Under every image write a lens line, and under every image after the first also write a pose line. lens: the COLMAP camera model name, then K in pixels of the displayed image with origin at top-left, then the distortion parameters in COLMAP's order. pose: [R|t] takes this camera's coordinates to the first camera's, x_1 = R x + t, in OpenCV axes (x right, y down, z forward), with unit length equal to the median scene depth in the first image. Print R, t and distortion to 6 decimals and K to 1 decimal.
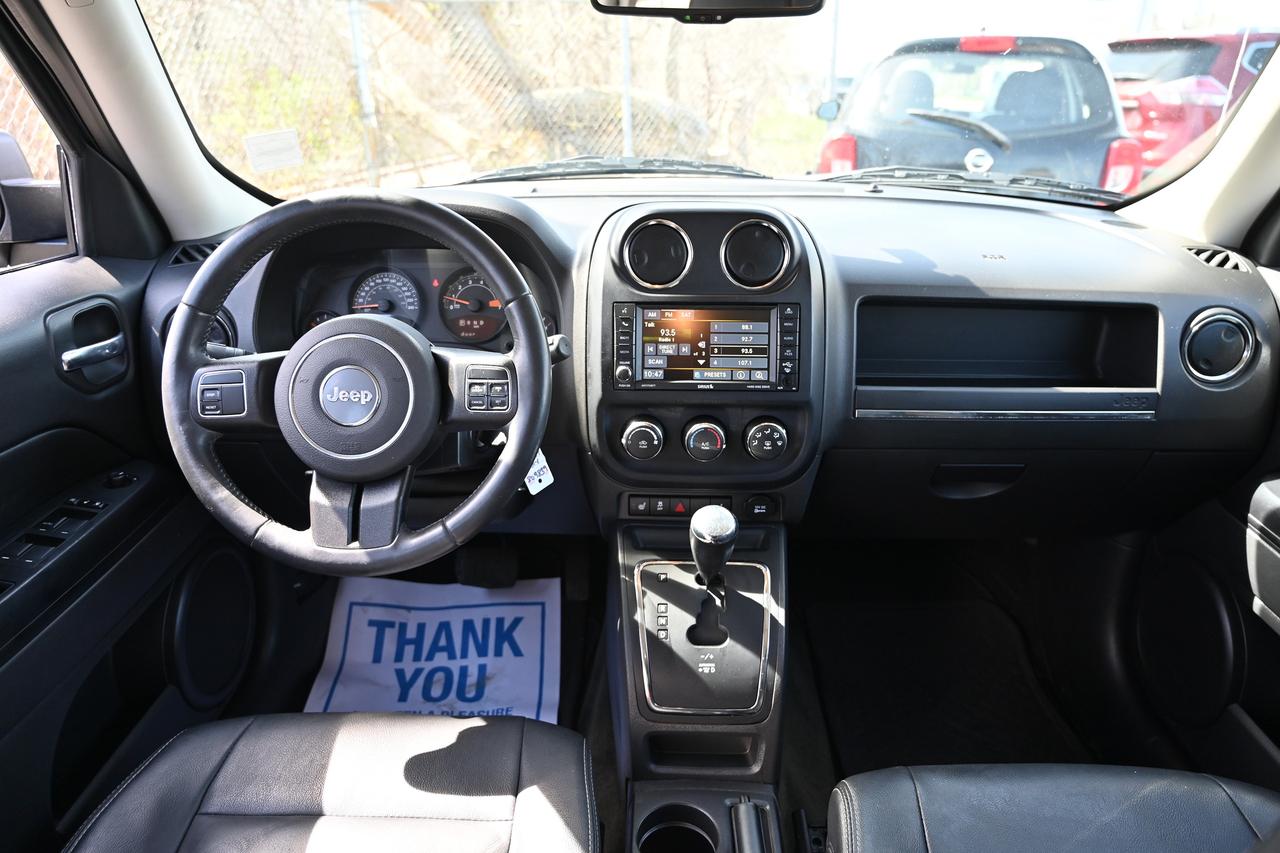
lens RADIAL K [[841.0, 0, 640.0], [0, 841.0, 426.5], [0, 0, 1]] dist [-0.013533, 0.003635]
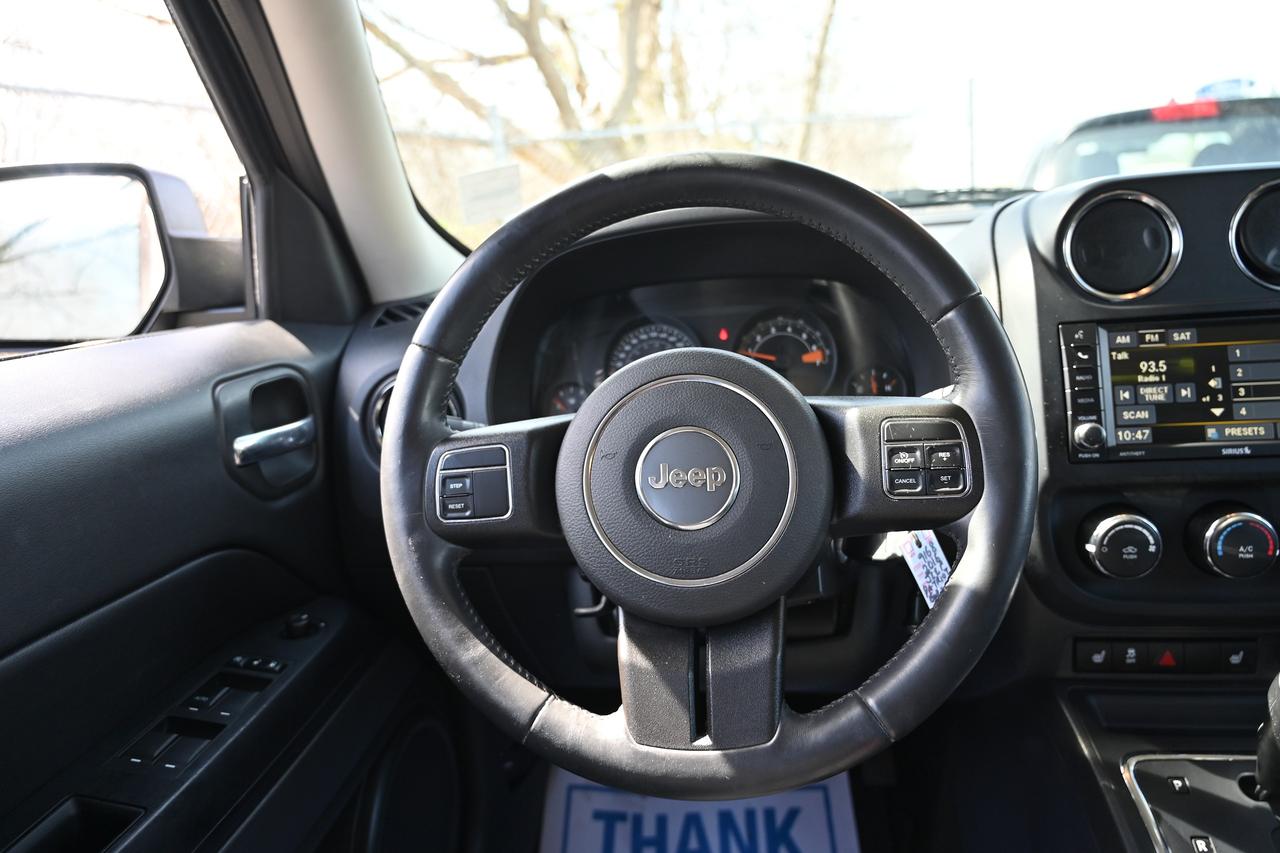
lens RADIAL K [[841.0, 0, 640.0], [0, 841.0, 426.5], [0, 0, 1]] dist [-0.013533, 0.003635]
pose [[0.989079, -0.047173, -0.139633, -0.253481], [0.025421, 0.987800, -0.153641, 0.015282], [0.145177, 0.148414, 0.978211, 0.357318]]
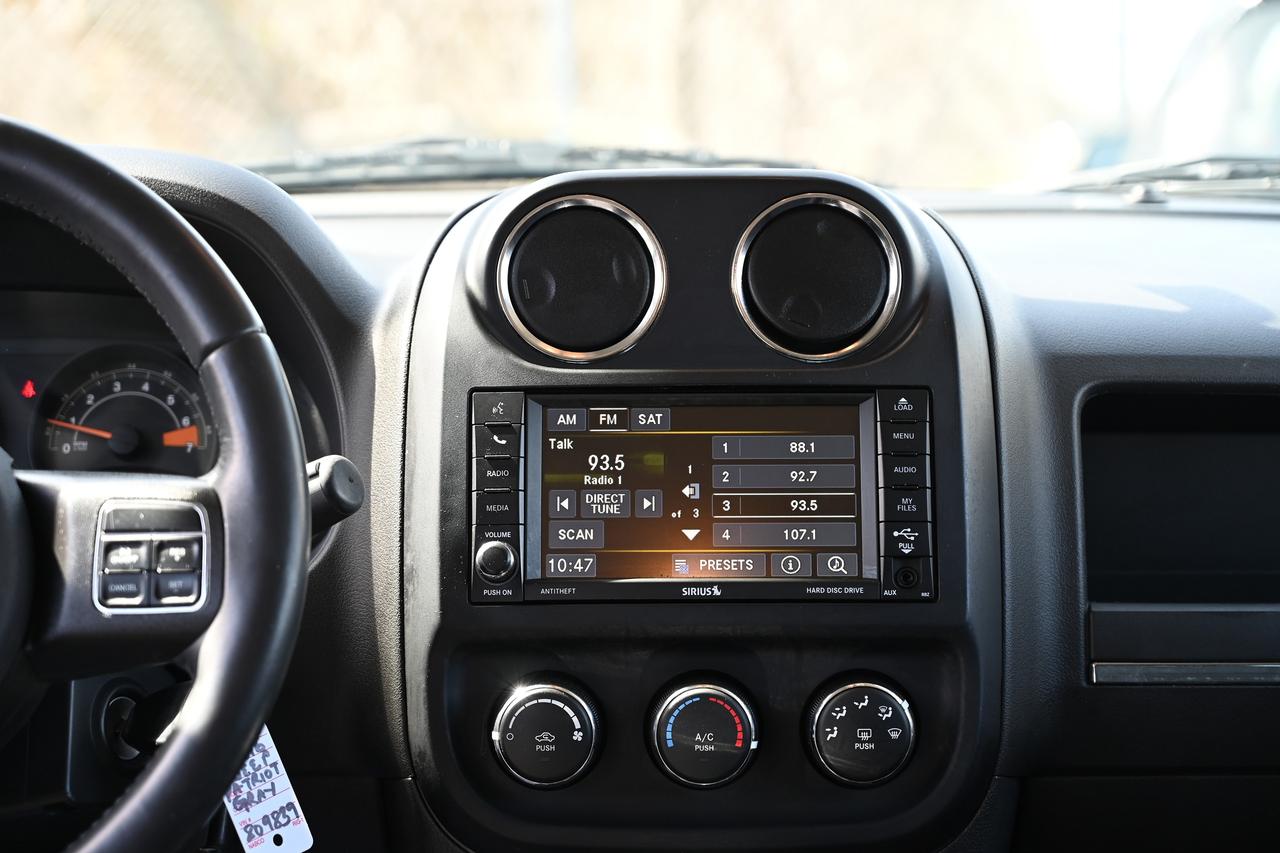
lens RADIAL K [[2507.7, 0, 640.0], [0, 2507.7, 426.5], [0, 0, 1]] dist [0.001317, 0.060718]
pose [[0.999901, -0.008406, 0.011322, 0.035907], [0.011140, 0.963155, -0.268717, 0.193837], [-0.008646, 0.268817, 0.963153, -0.158128]]
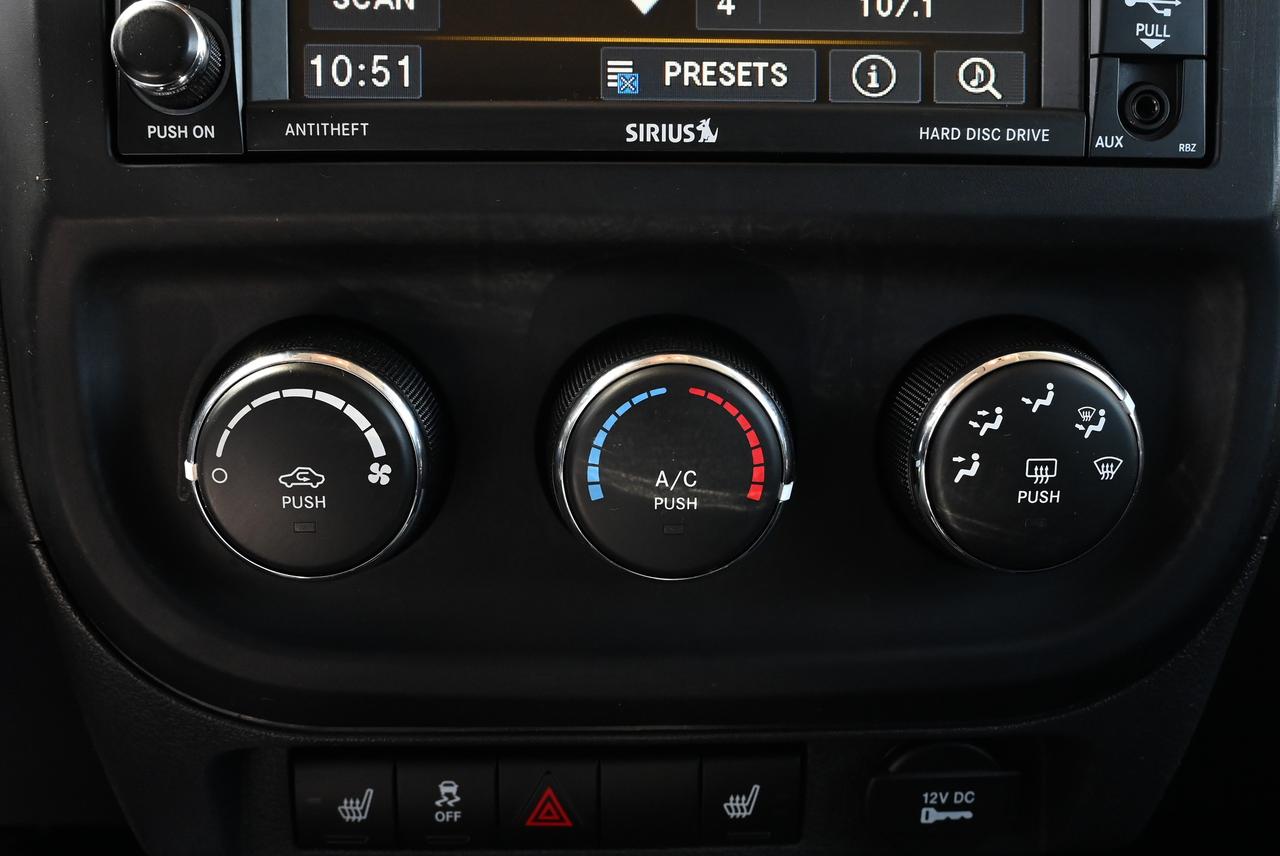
lens RADIAL K [[1320.6, 0, 640.2], [0, 1320.6, 449.4], [0, 0, 1]] dist [-0.018949, -0.003817]
pose [[0.997484, -0.013673, 0.069564, 0.052458], [0.015541, 0.999531, -0.026385, 0.021626], [-0.069171, 0.027400, 0.997228, 0.738189]]
